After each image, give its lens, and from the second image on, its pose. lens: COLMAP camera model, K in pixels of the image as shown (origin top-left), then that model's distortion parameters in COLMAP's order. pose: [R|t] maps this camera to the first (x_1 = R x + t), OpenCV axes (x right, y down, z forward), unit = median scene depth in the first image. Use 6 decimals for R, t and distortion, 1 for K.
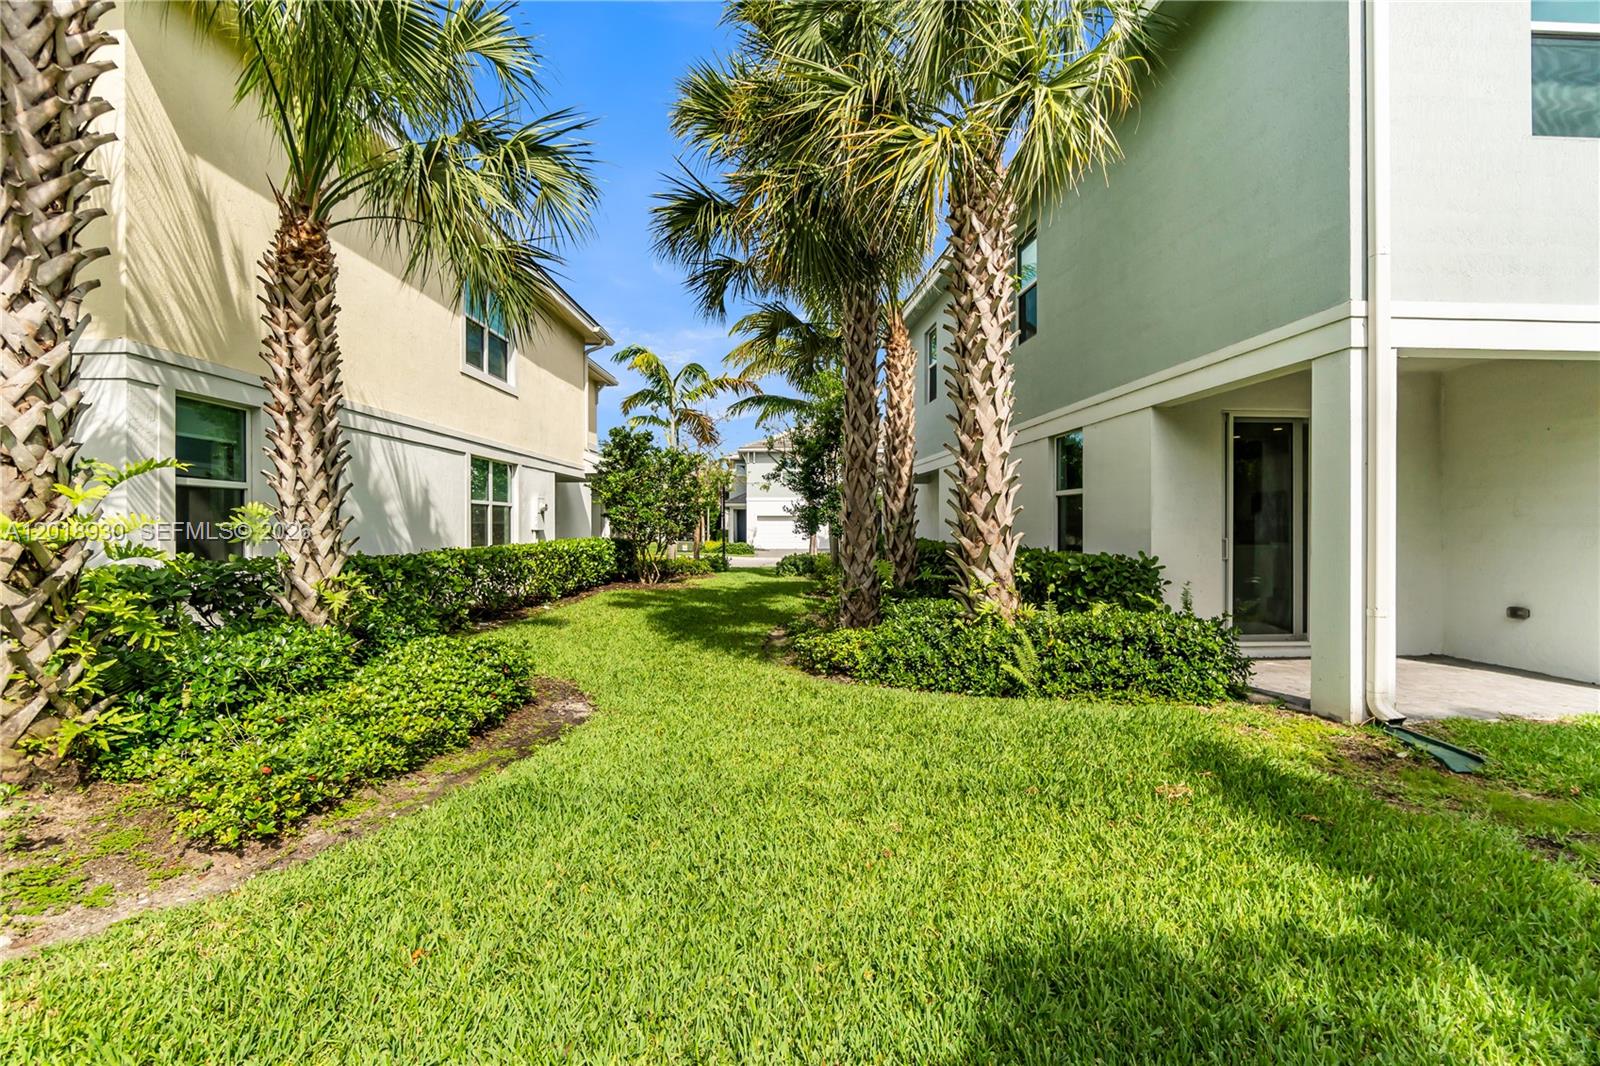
lens RADIAL K [[703.2, 0, 799.9], [0, 703.2, 531.3], [0, 0, 1]] dist [-0.004618, 0.001549]
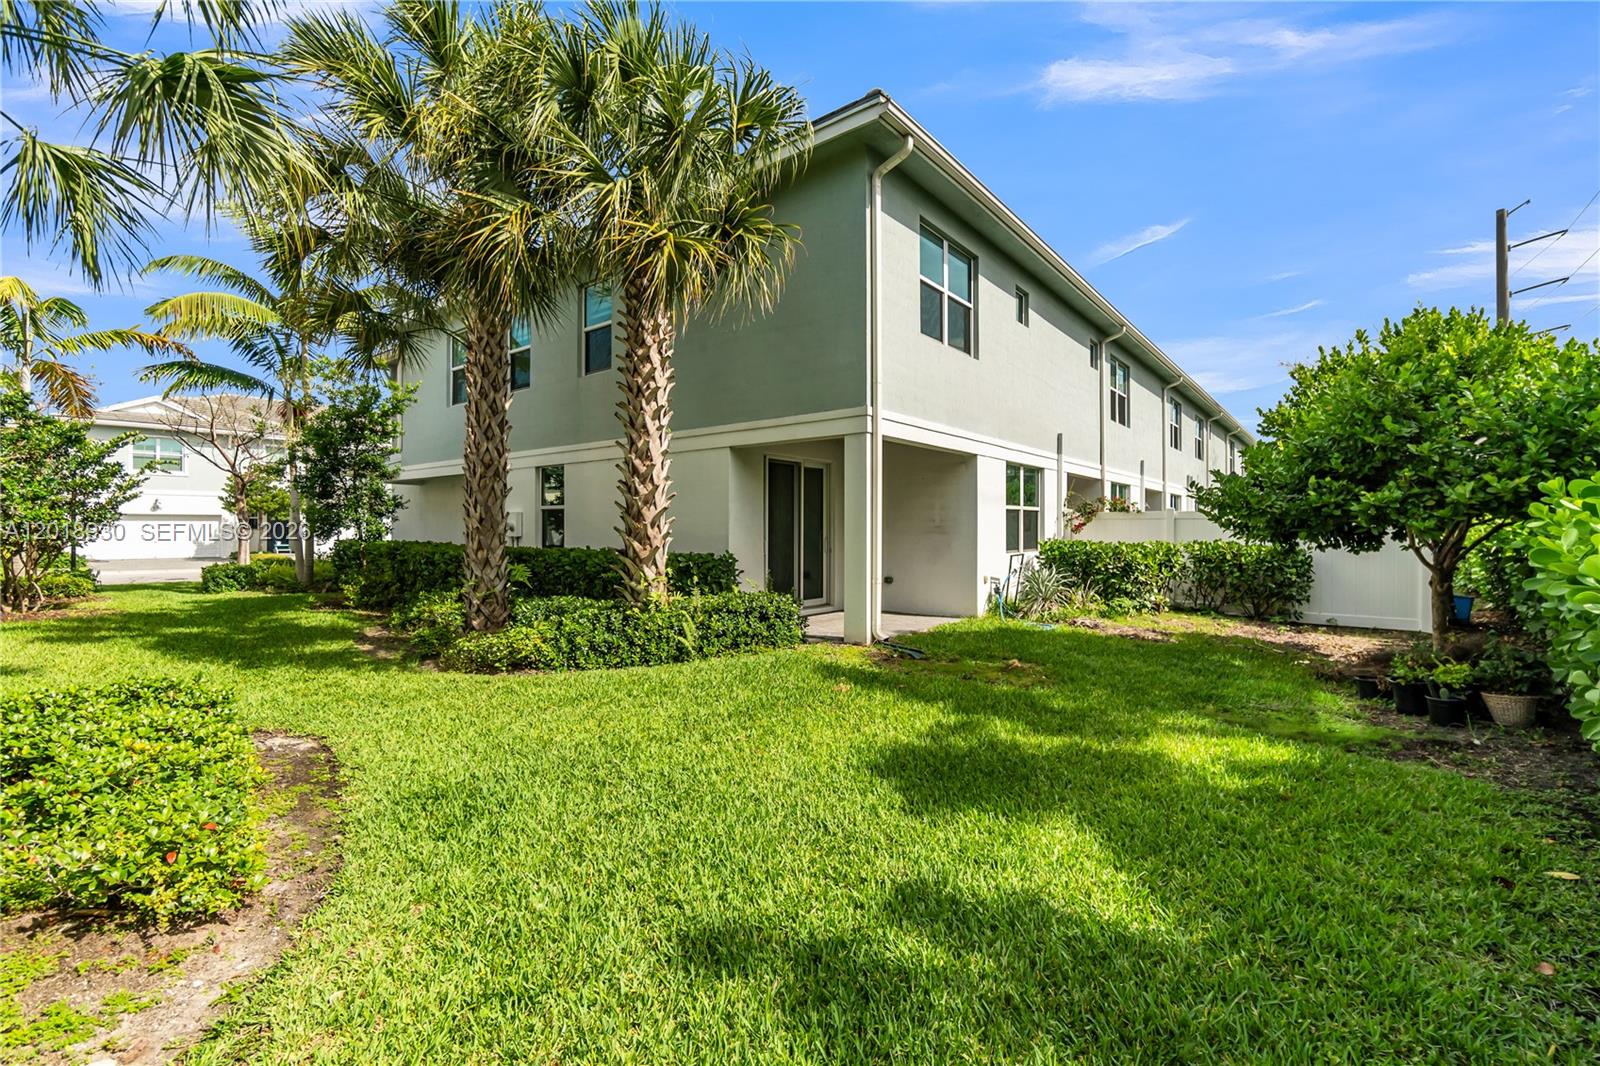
lens RADIAL K [[703.2, 0, 797.5], [0, 703.2, 532.1], [0, 0, 1]] dist [-0.004618, 0.001549]
pose [[0.673158, -0.000405, 0.739498, -0.505451], [0.001529, 0.999998, -0.000844, -0.006910], [-0.739497, 0.001699, 0.673158, -0.050387]]
